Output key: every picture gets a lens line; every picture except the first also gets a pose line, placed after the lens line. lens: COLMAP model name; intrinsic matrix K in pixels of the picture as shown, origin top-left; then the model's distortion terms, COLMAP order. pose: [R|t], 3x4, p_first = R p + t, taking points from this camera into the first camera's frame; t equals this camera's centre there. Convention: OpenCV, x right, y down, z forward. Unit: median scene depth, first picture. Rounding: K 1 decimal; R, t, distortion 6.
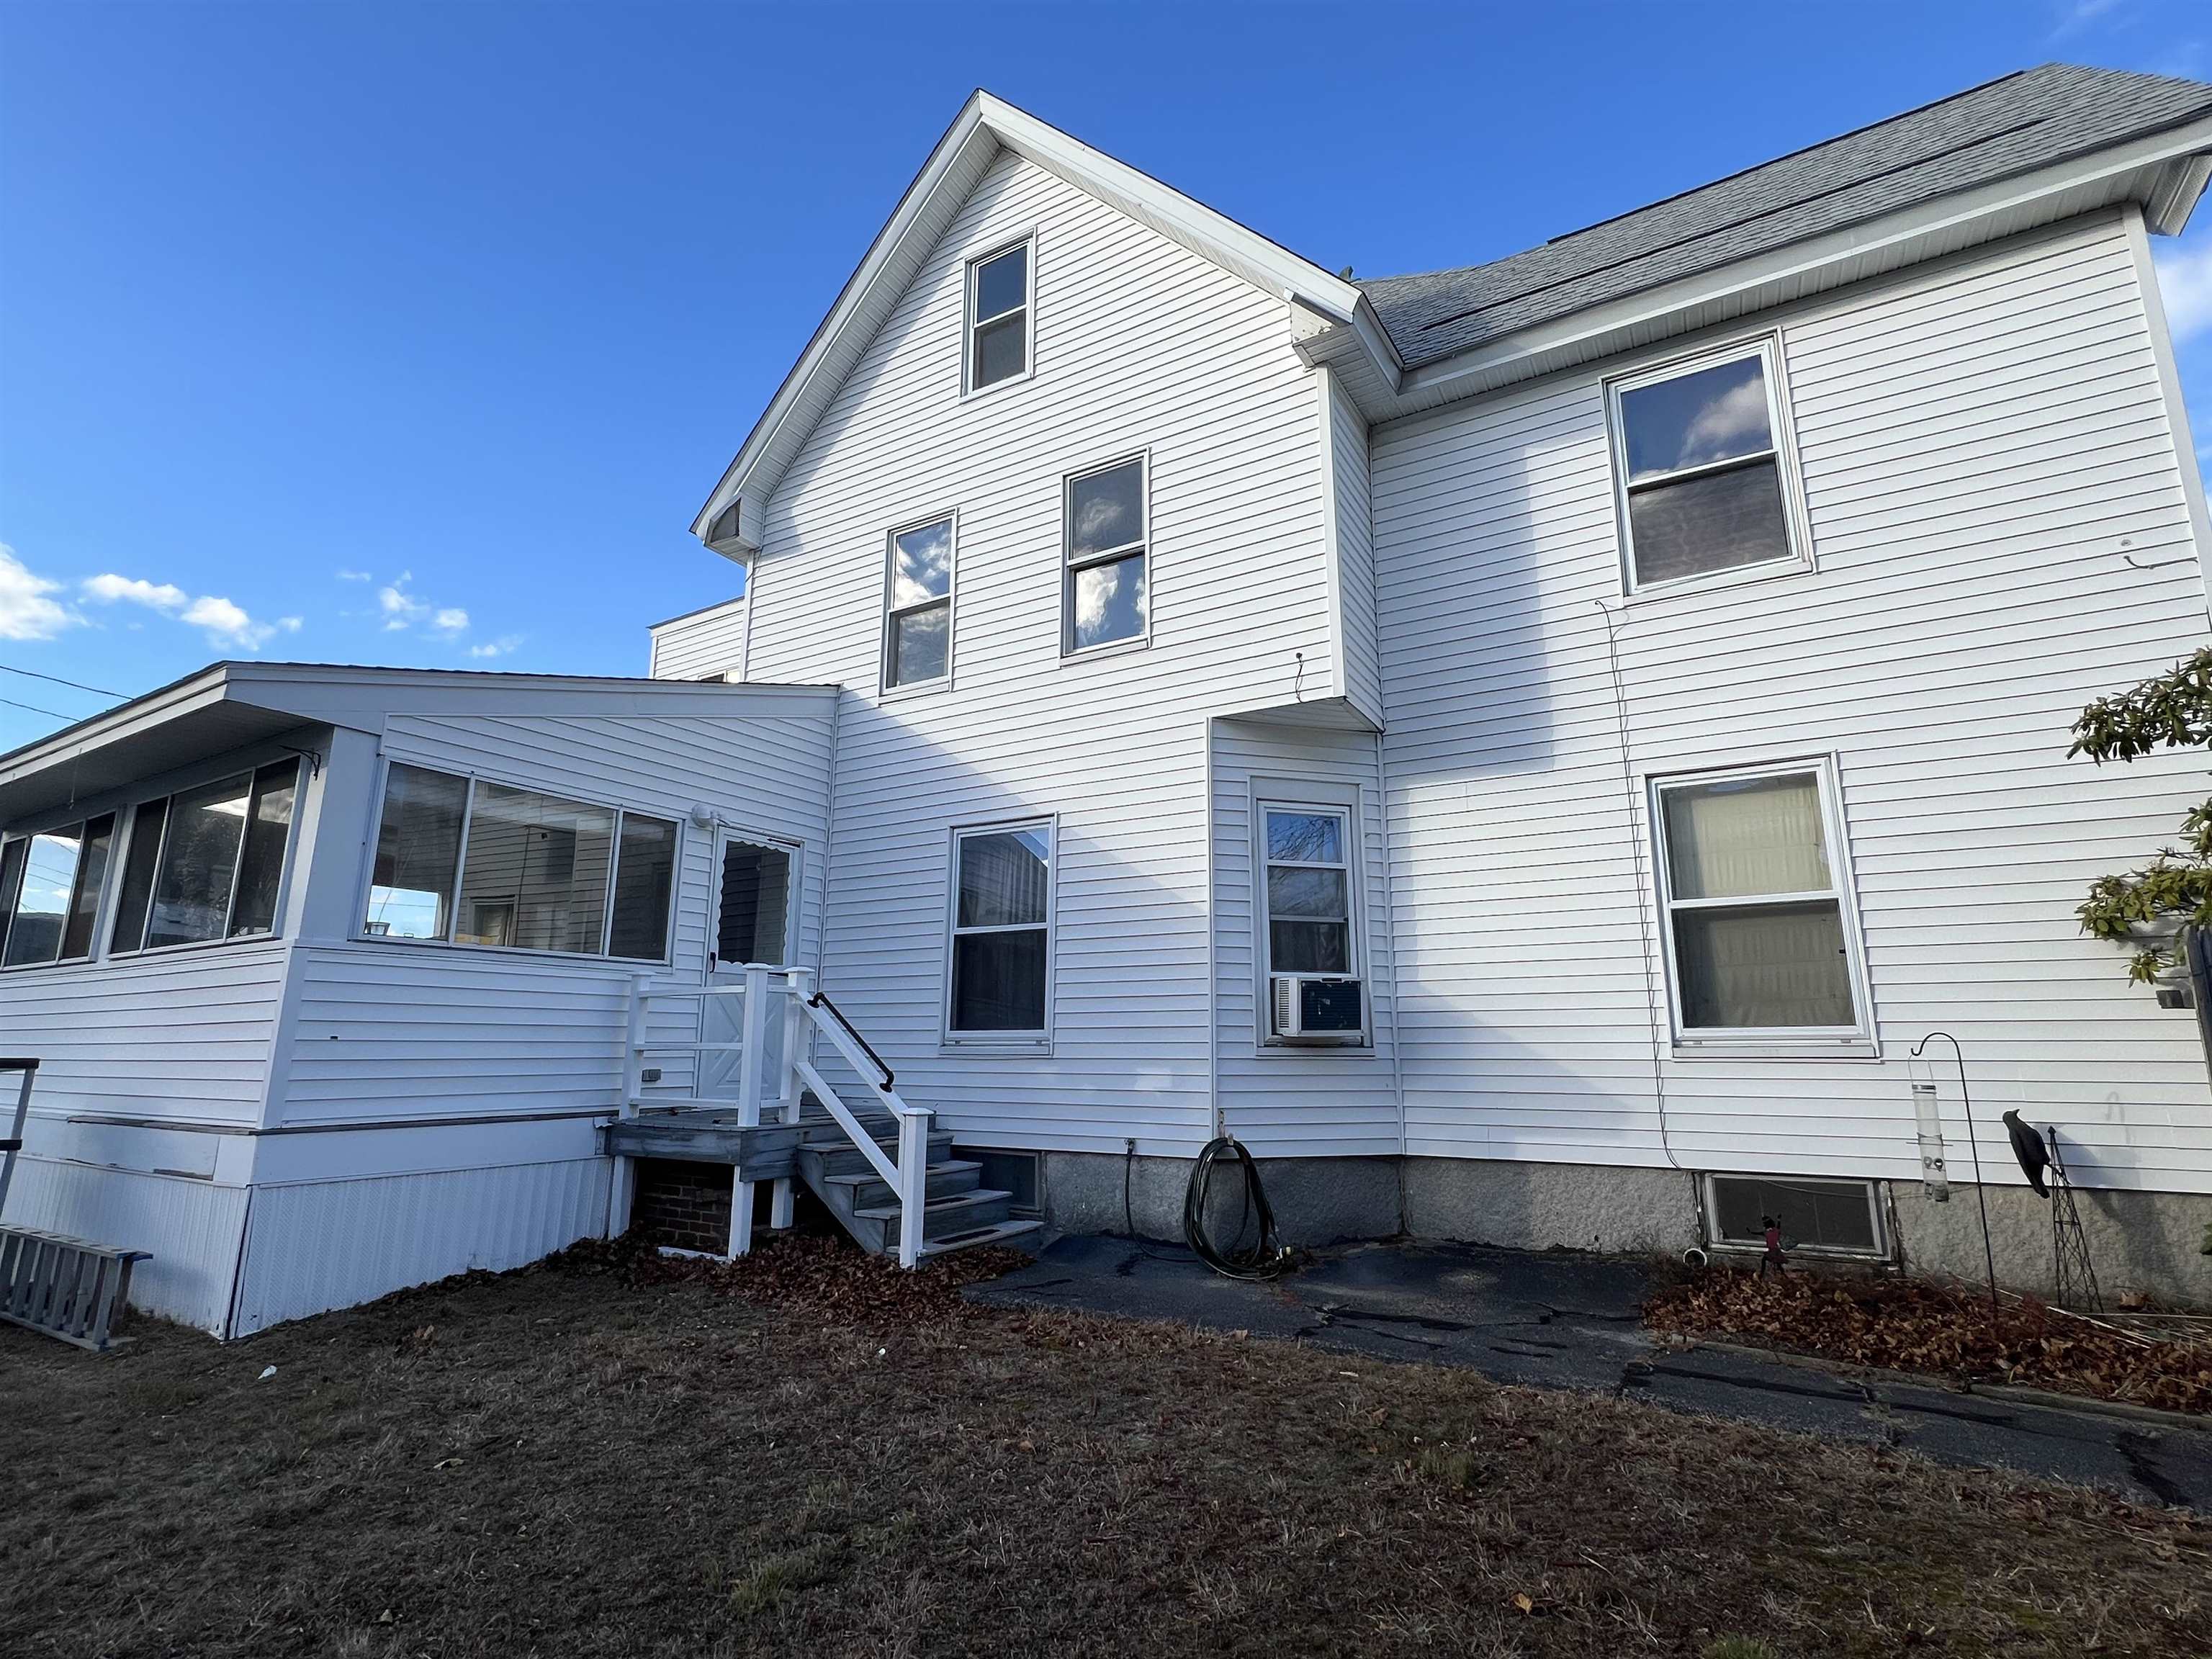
lens RADIAL K [[1060.1, 0, 1102.1], [0, 1060.1, 829.2], [0, 0, 1]] dist [0.004481, 0.000411]
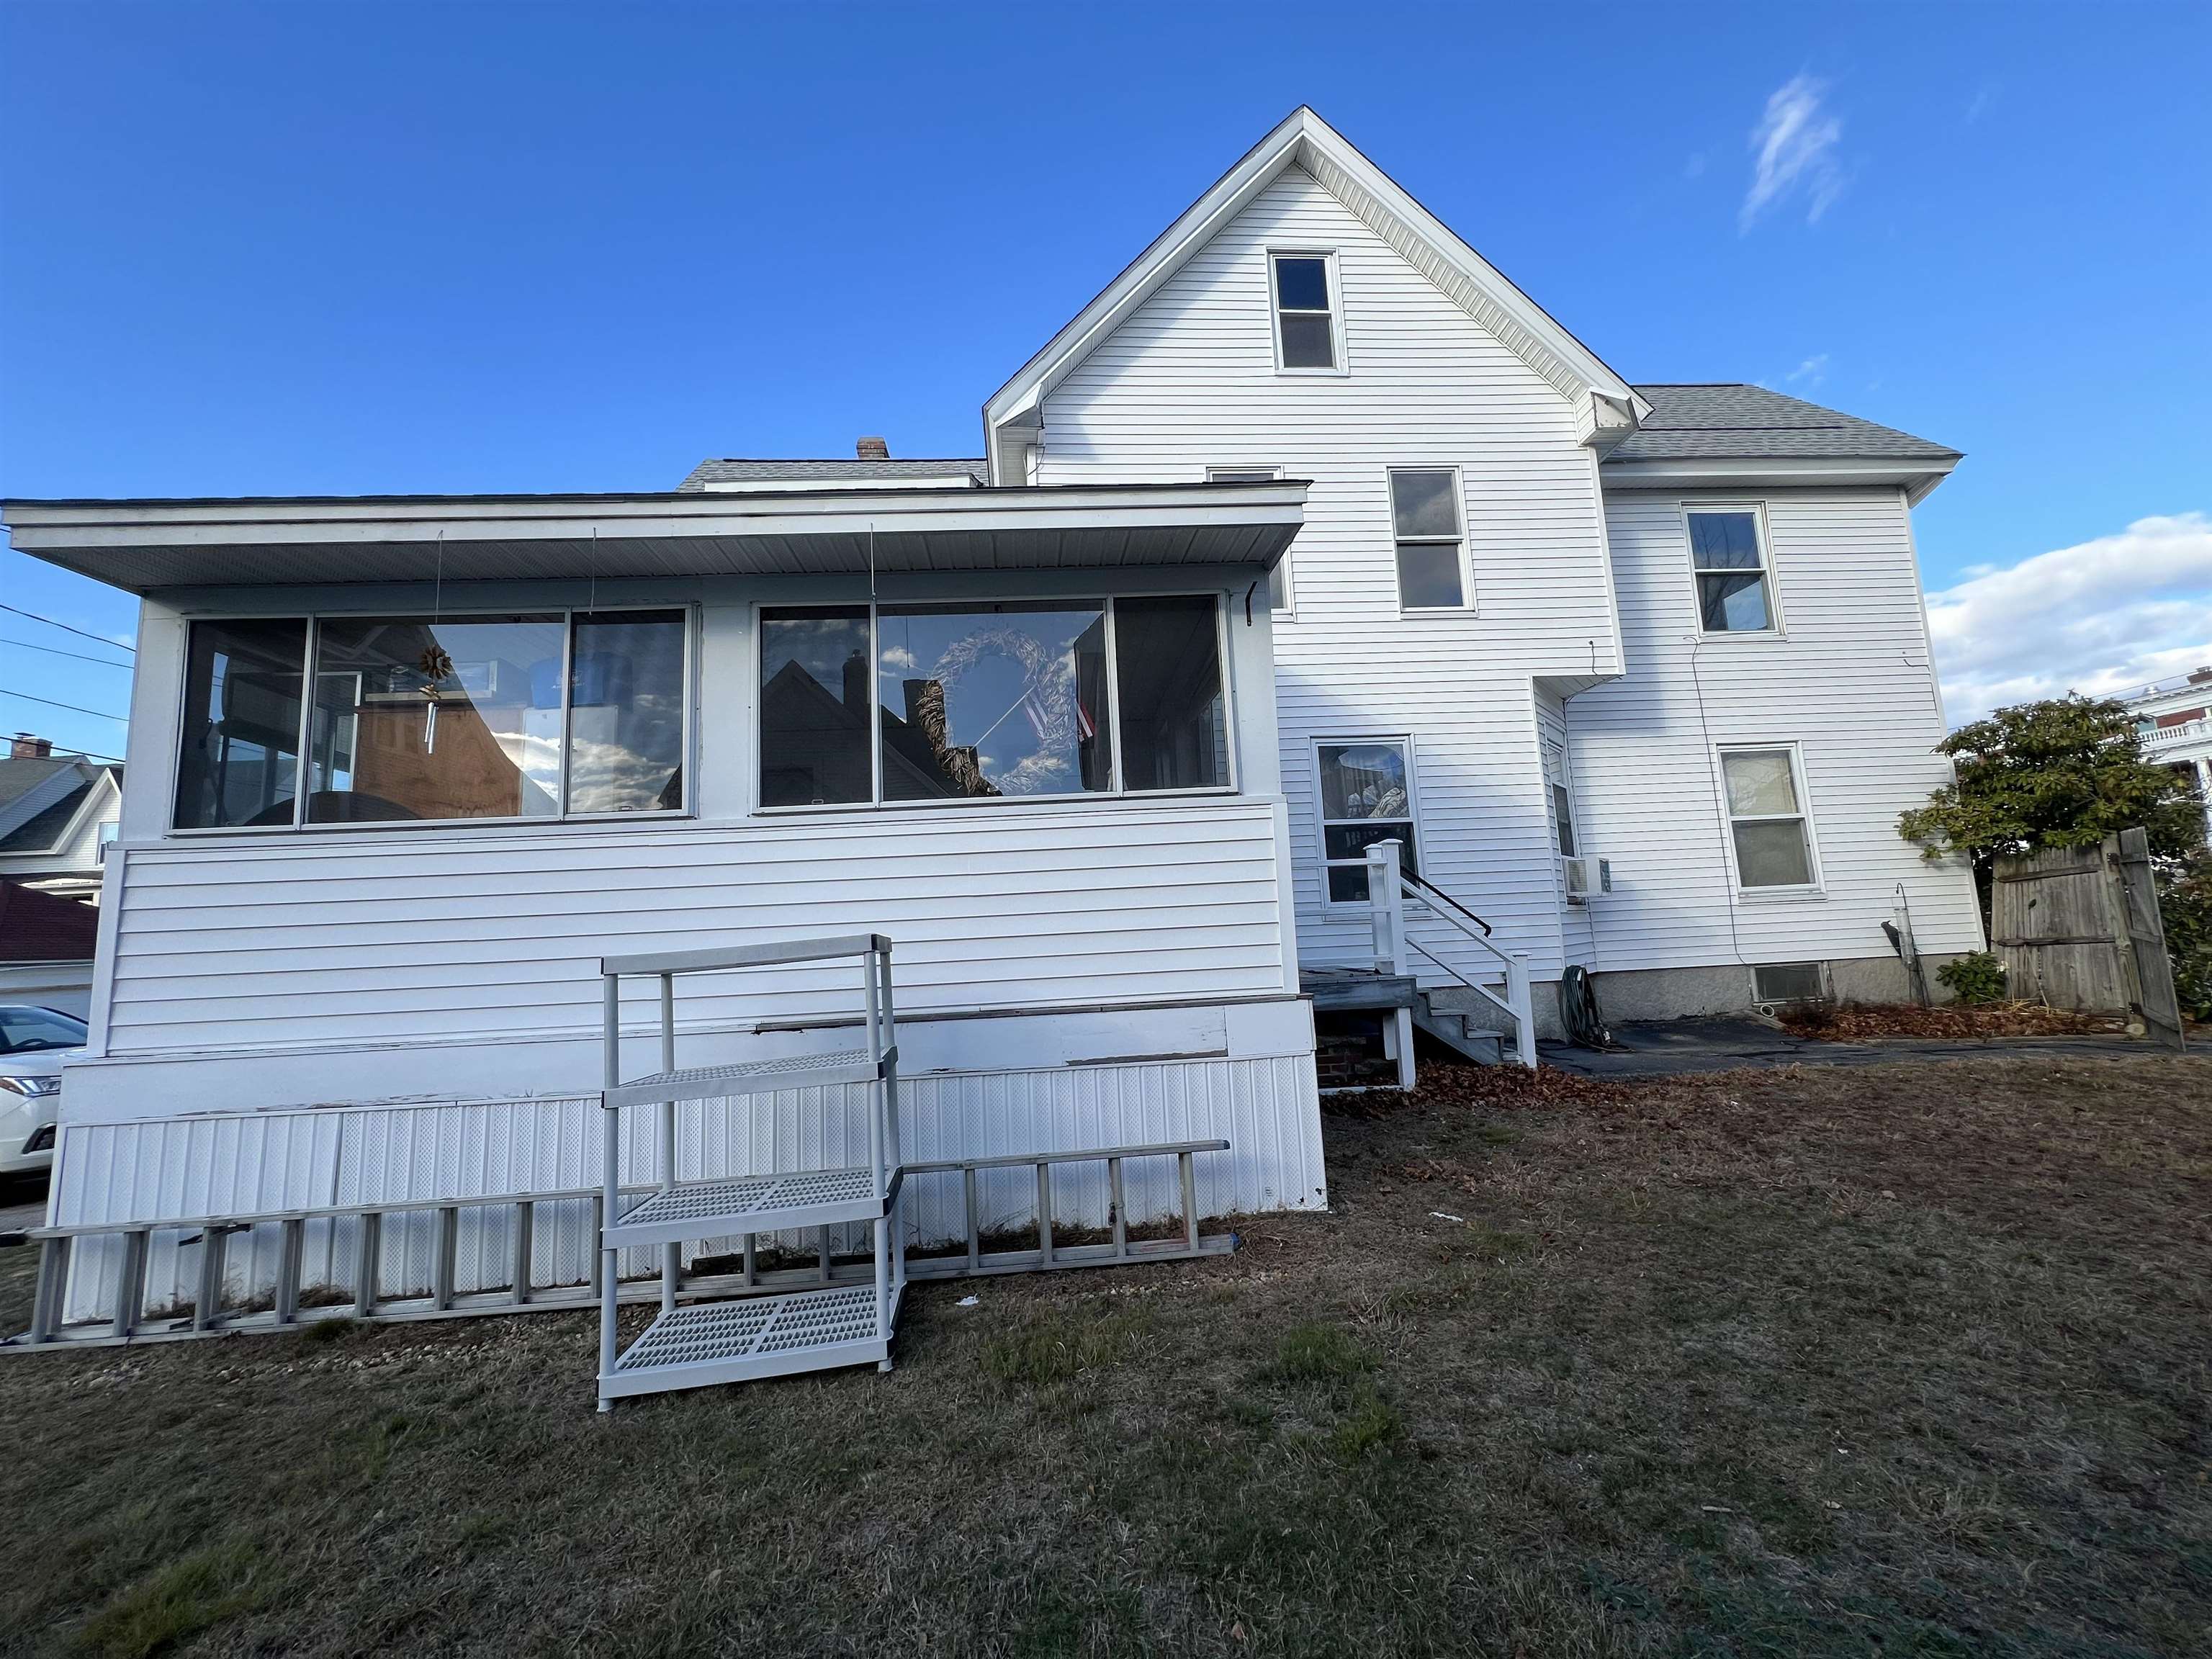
lens RADIAL K [[882.2, 0, 1104.0], [0, 882.2, 818.8], [0, 0, 1]] dist [0.001970, 0.000039]
pose [[0.825365, 0.035537, 0.563480, -1.112679], [-0.070705, 0.996666, 0.040710, 0.082514], [-0.560155, -0.073441, 0.825126, 0.360976]]
